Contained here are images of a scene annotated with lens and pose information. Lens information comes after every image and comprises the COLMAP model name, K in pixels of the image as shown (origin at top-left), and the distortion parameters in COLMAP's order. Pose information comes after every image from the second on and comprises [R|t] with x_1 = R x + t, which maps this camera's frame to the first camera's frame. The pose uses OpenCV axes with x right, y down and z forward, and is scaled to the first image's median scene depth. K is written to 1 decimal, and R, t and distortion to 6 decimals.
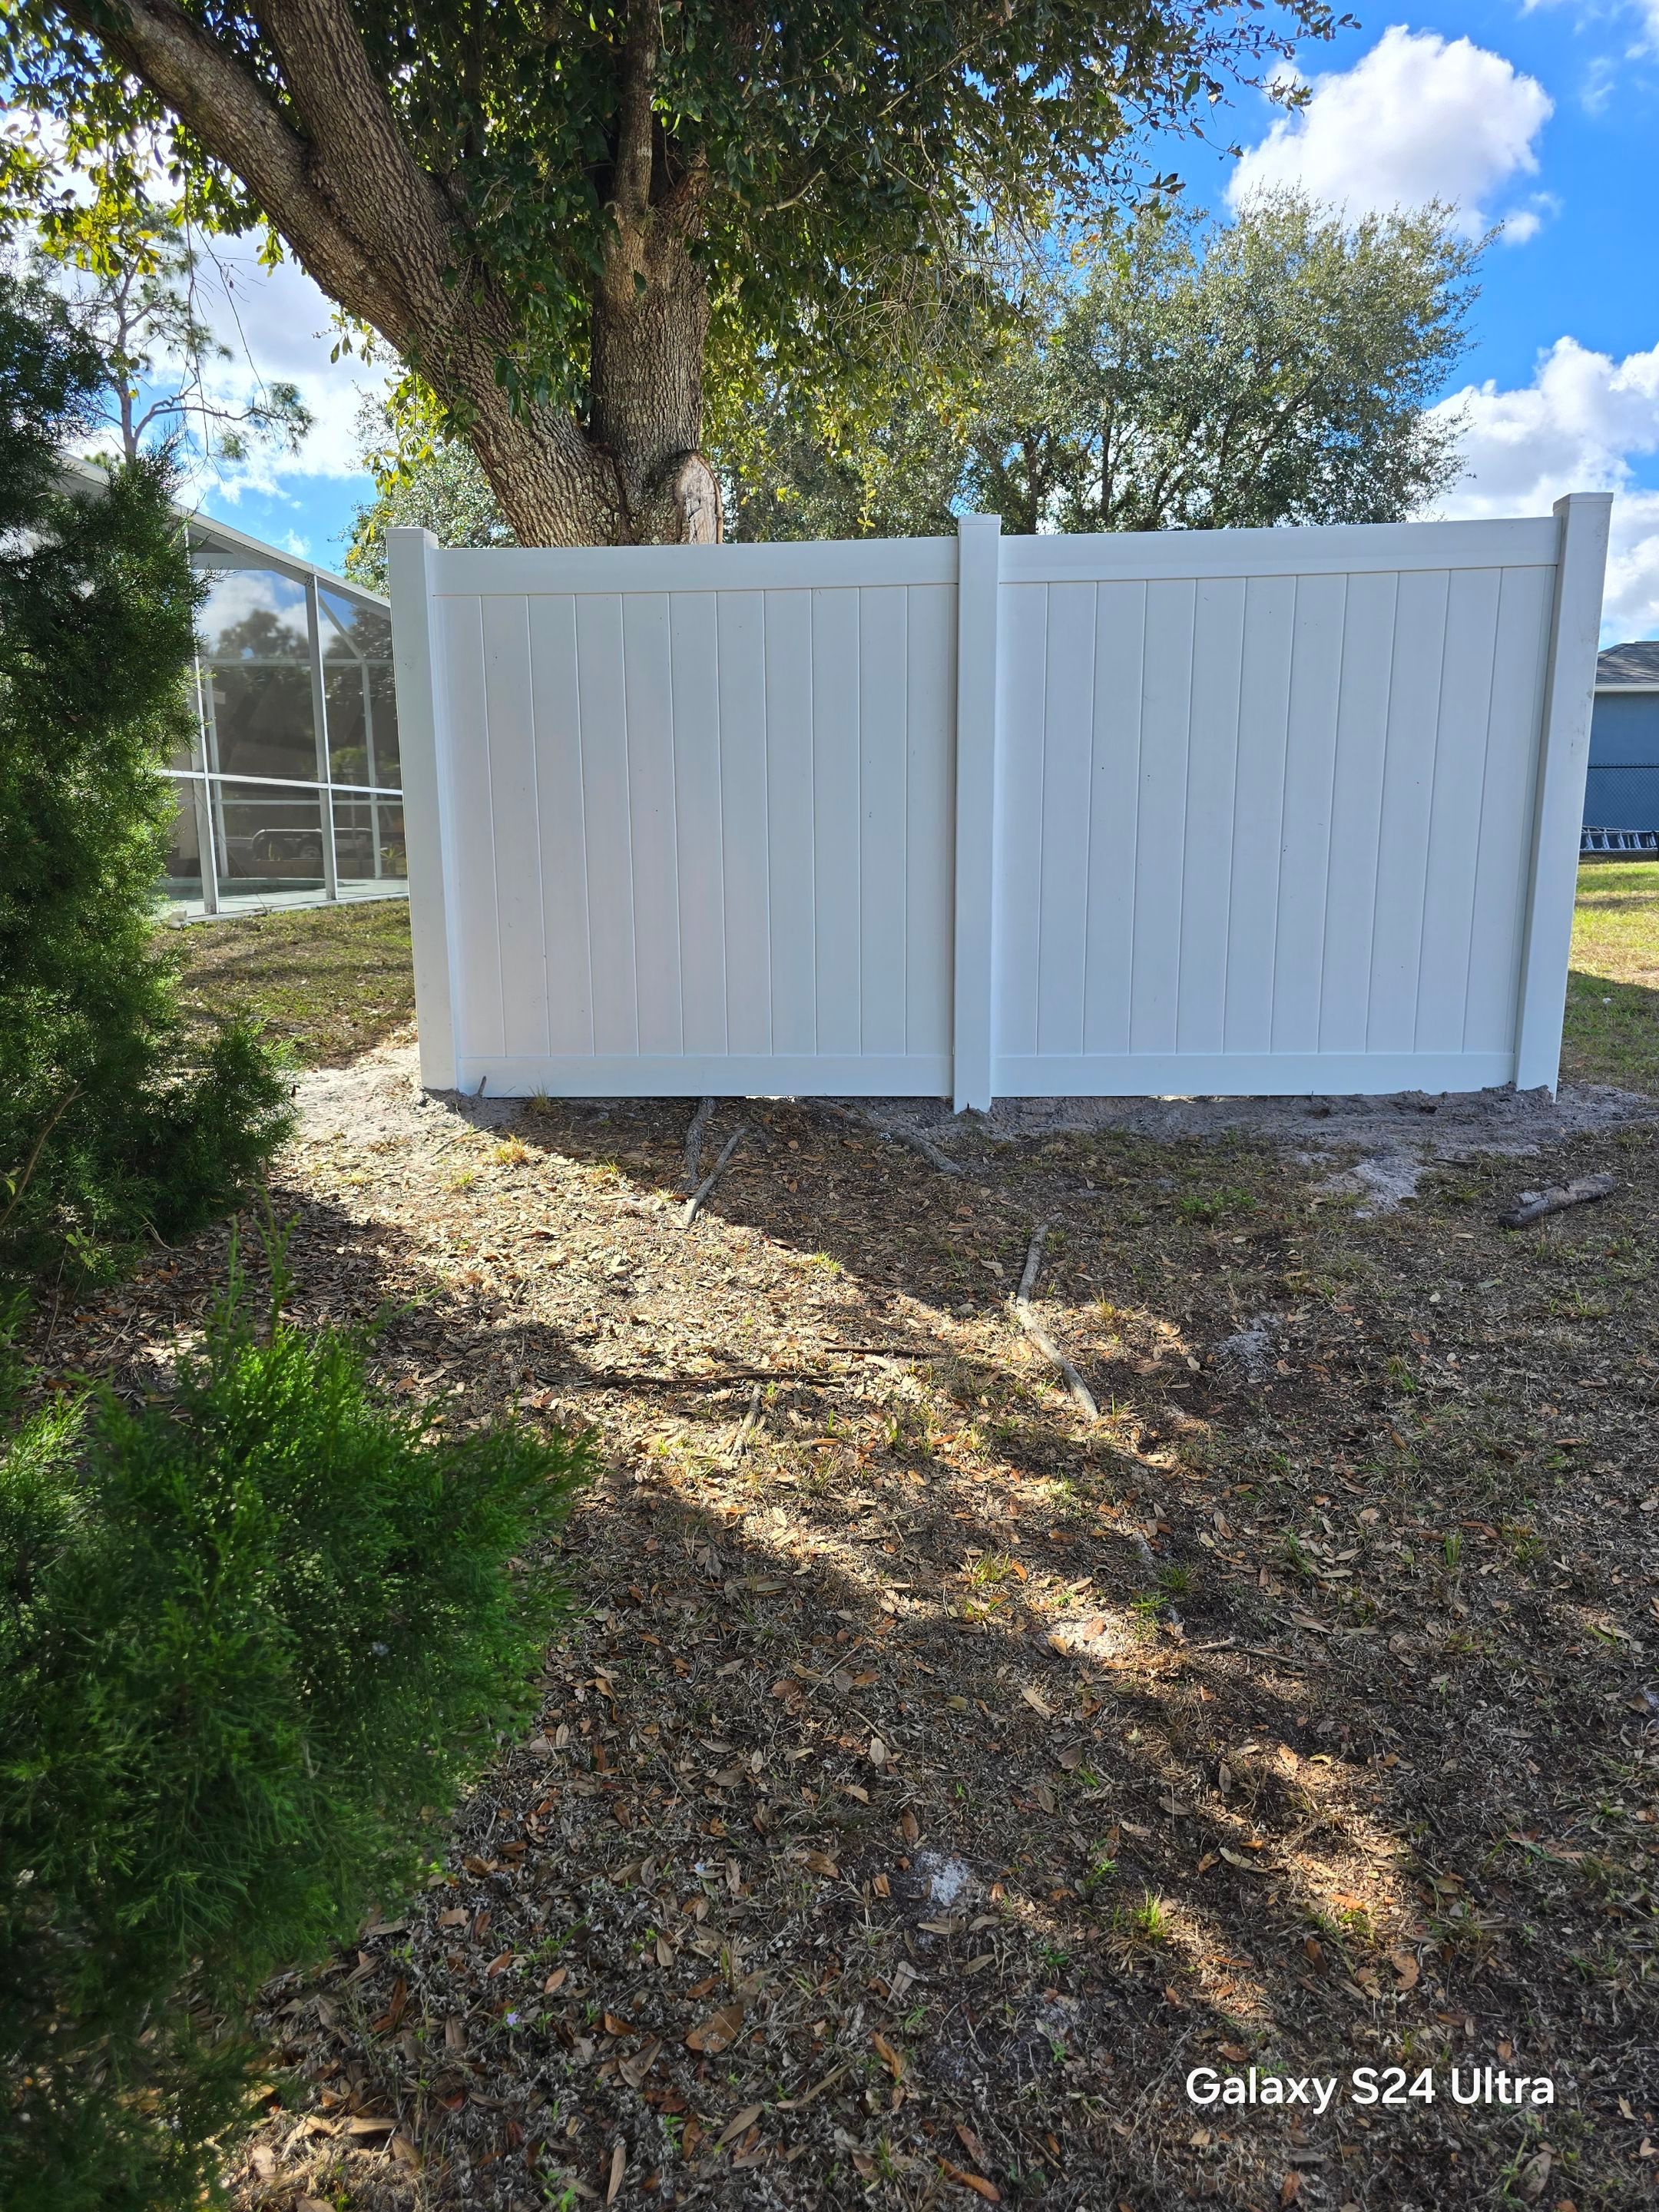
lens RADIAL K [[1484.4, 0, 830.9], [0, 1484.4, 1115.5], [0, 0, 1]] dist [0.072464, -0.052827]
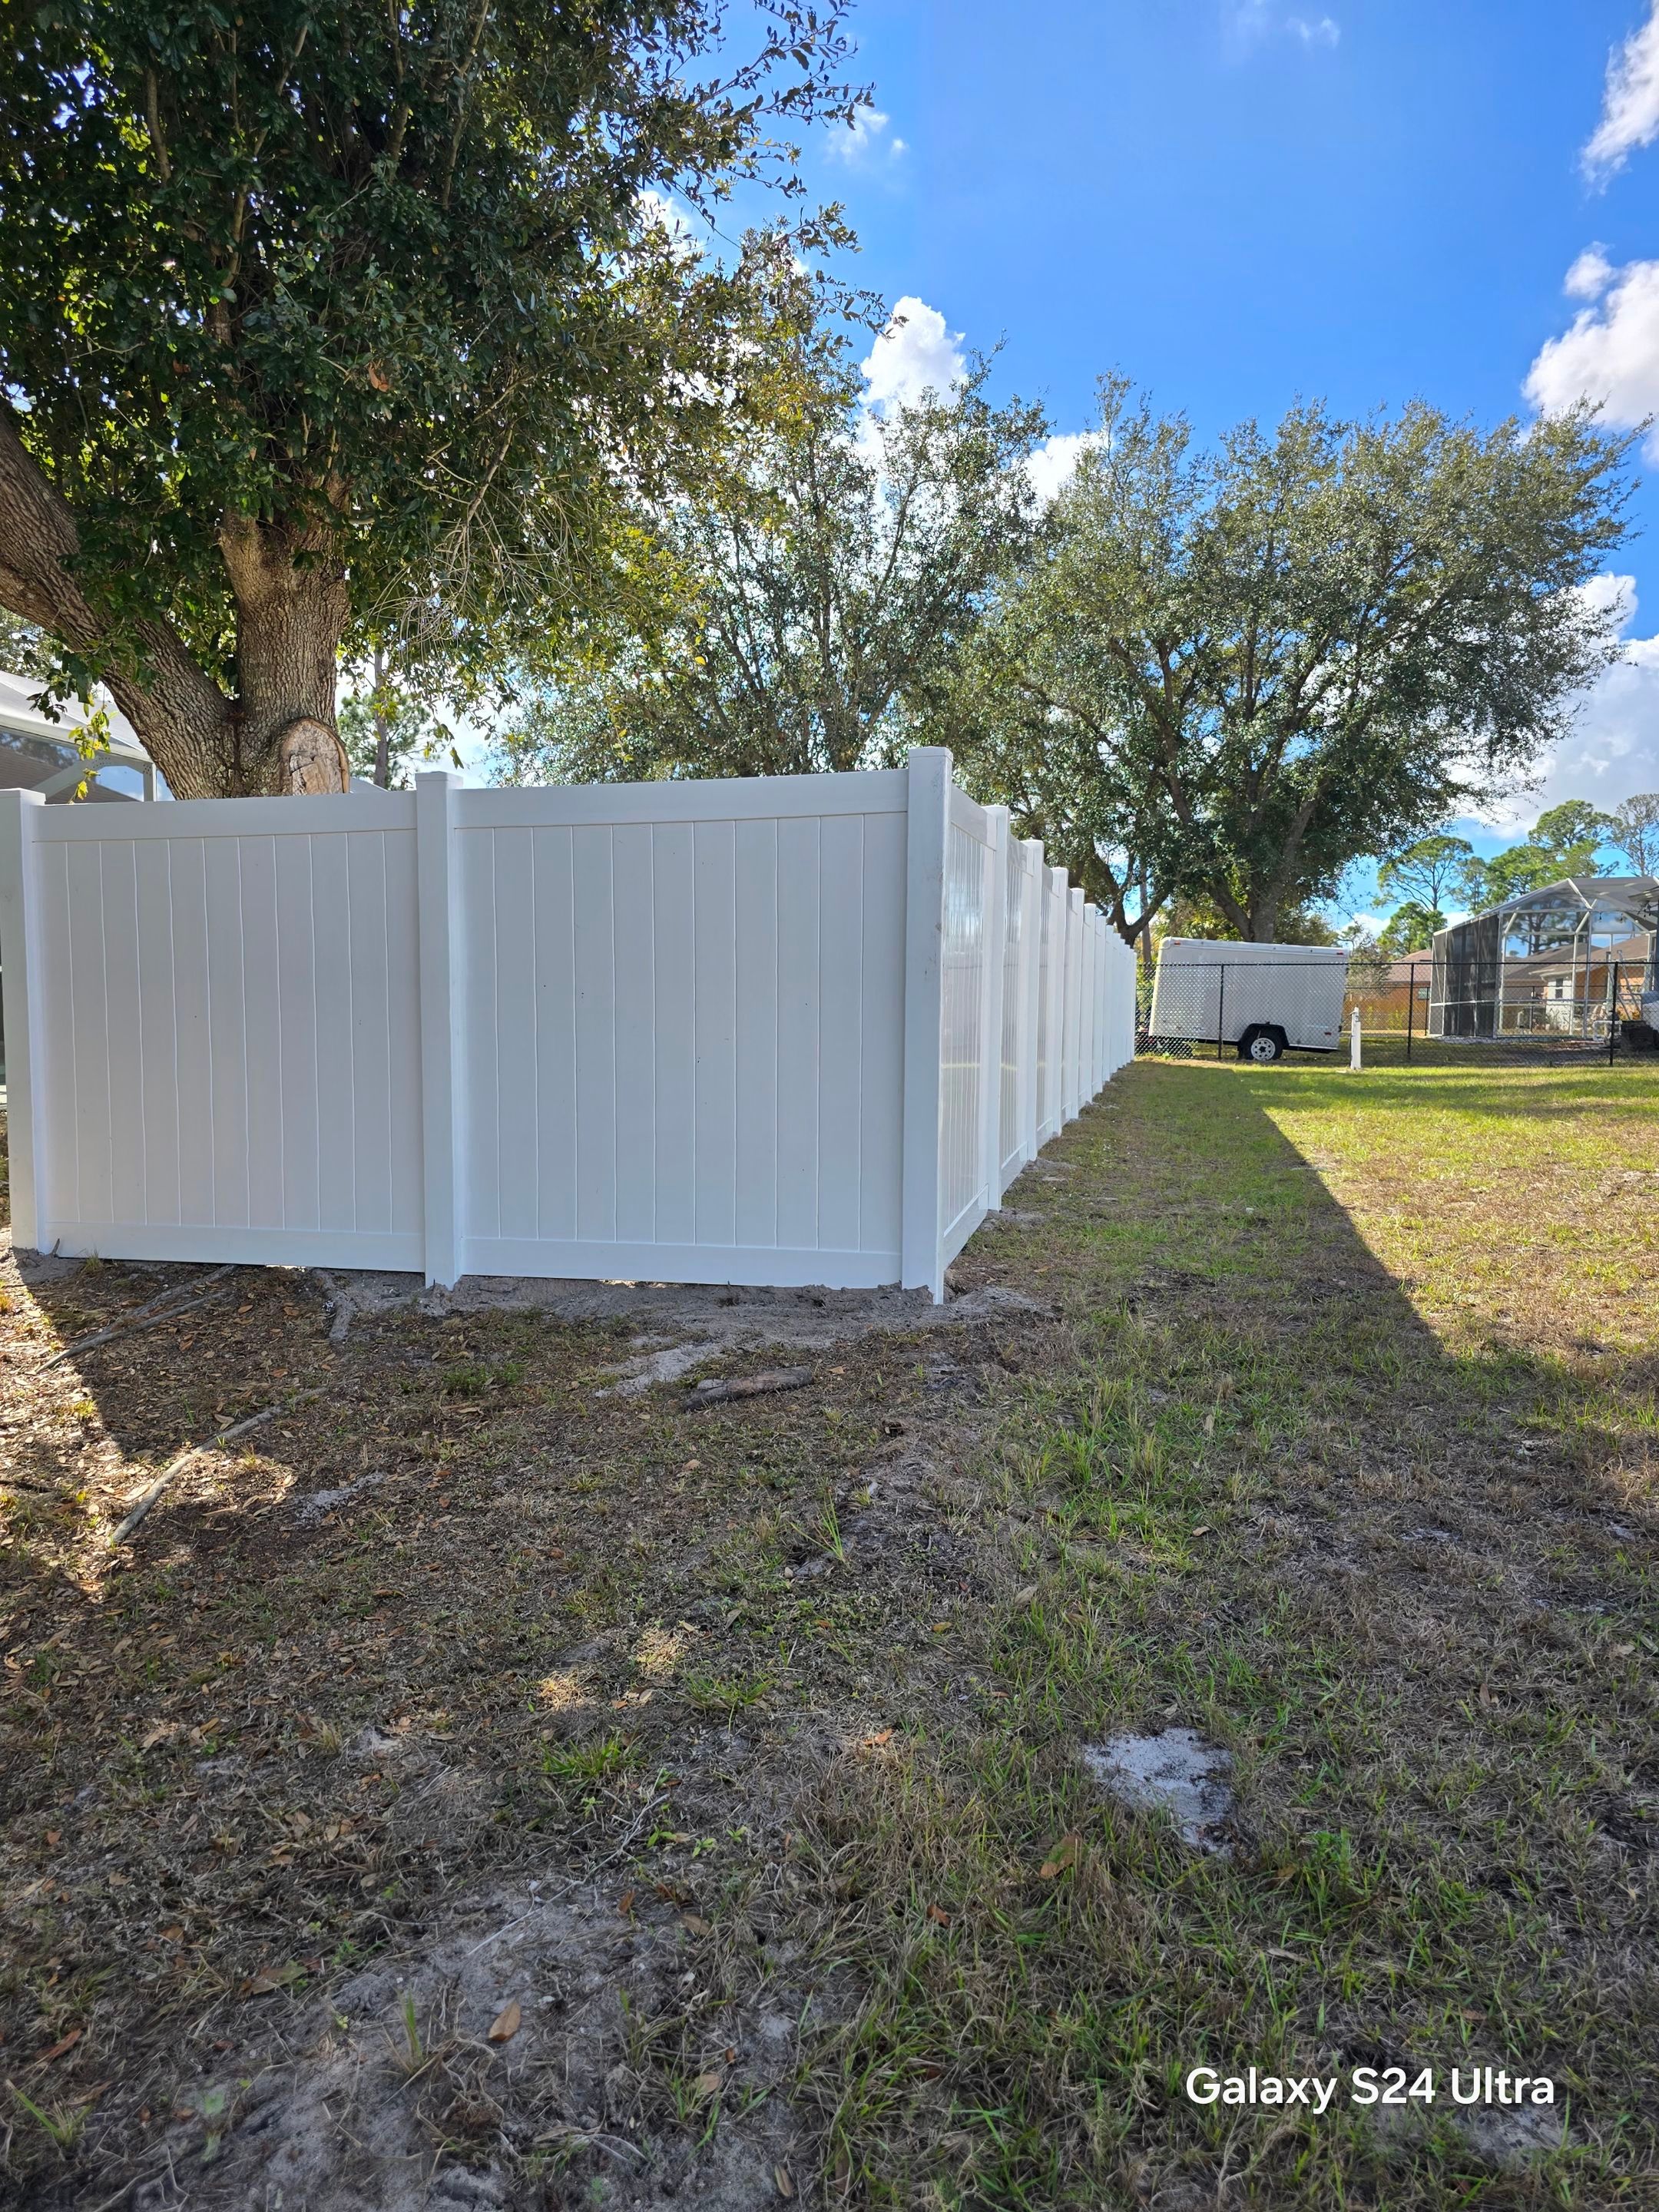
lens RADIAL K [[1486.1, 0, 824.2], [0, 1486.1, 1146.7], [0, 0, 1]] dist [0.069154, -0.055251]
pose [[0.981022, 0.025947, -0.192150, 0.594401], [-0.044766, 0.994541, -0.094256, -0.014665], [0.188656, 0.101069, 0.976829, -0.046767]]
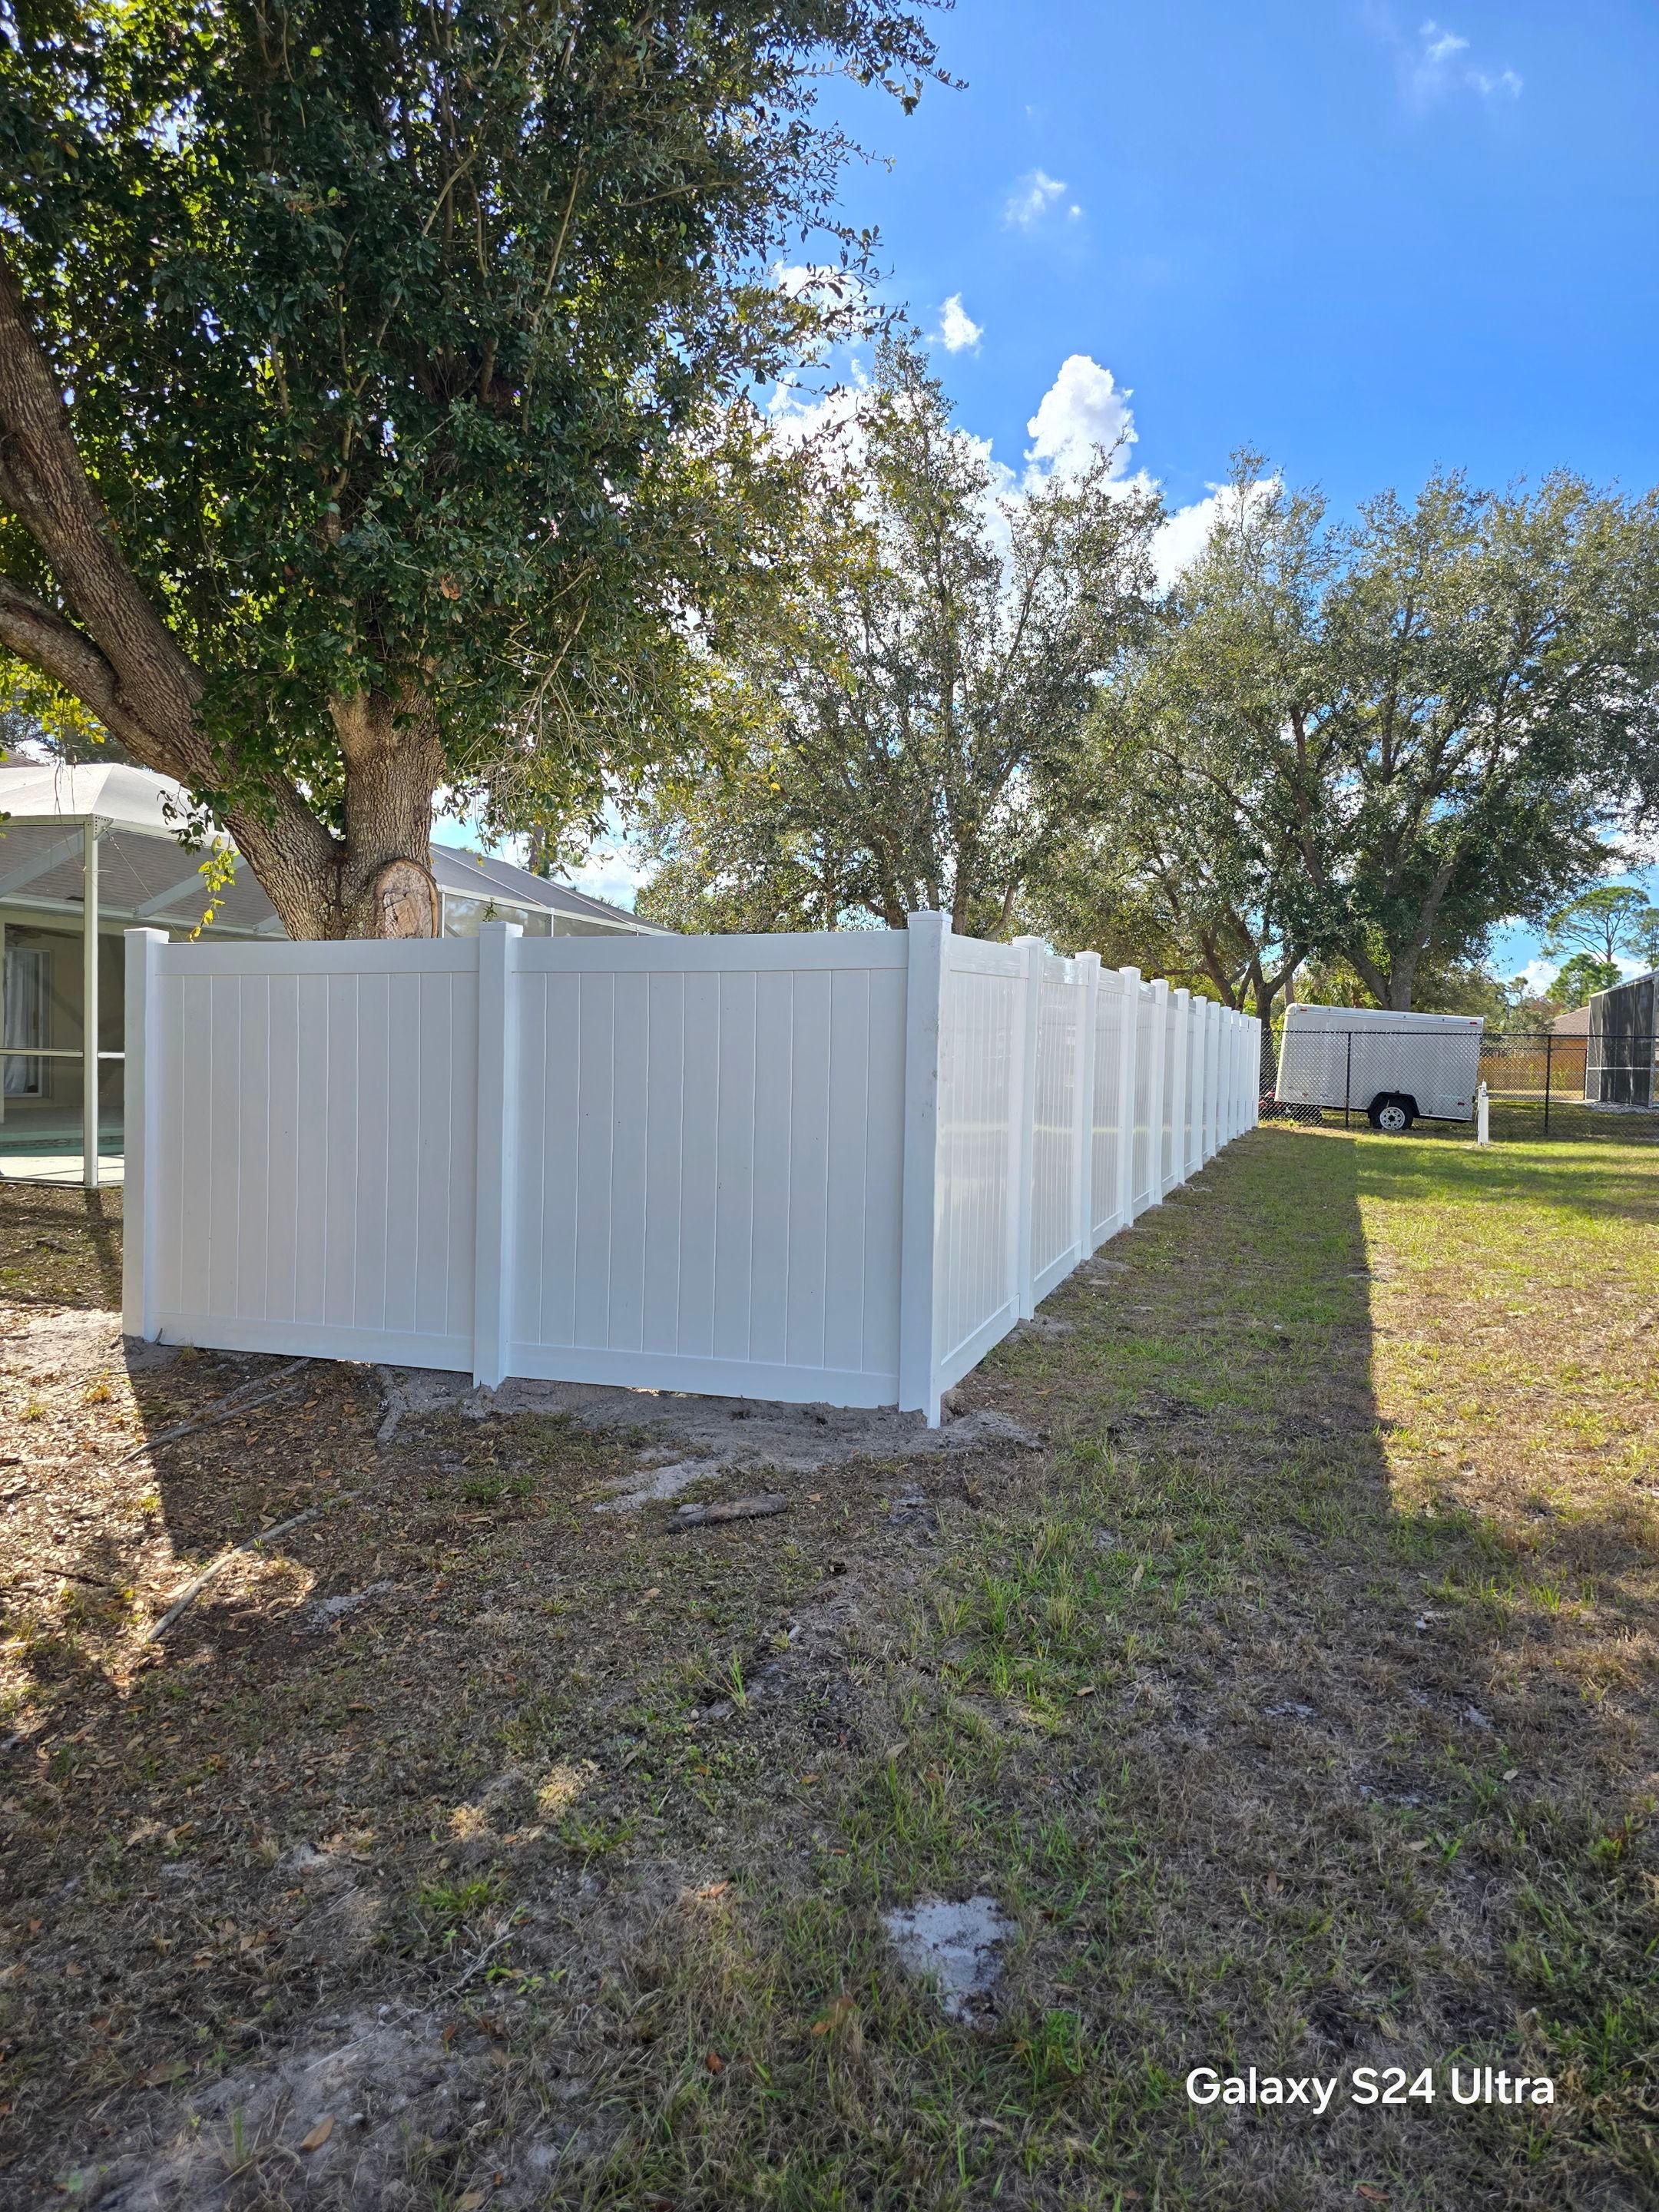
lens RADIAL K [[1484.4, 0, 830.9], [0, 1484.4, 1115.5], [0, 0, 1]] dist [0.072464, -0.052827]
pose [[0.956824, 0.035249, -0.288524, 0.714209], [-0.076699, 0.988057, -0.133644, -0.081805], [0.280367, 0.150003, 0.948100, -0.108501]]
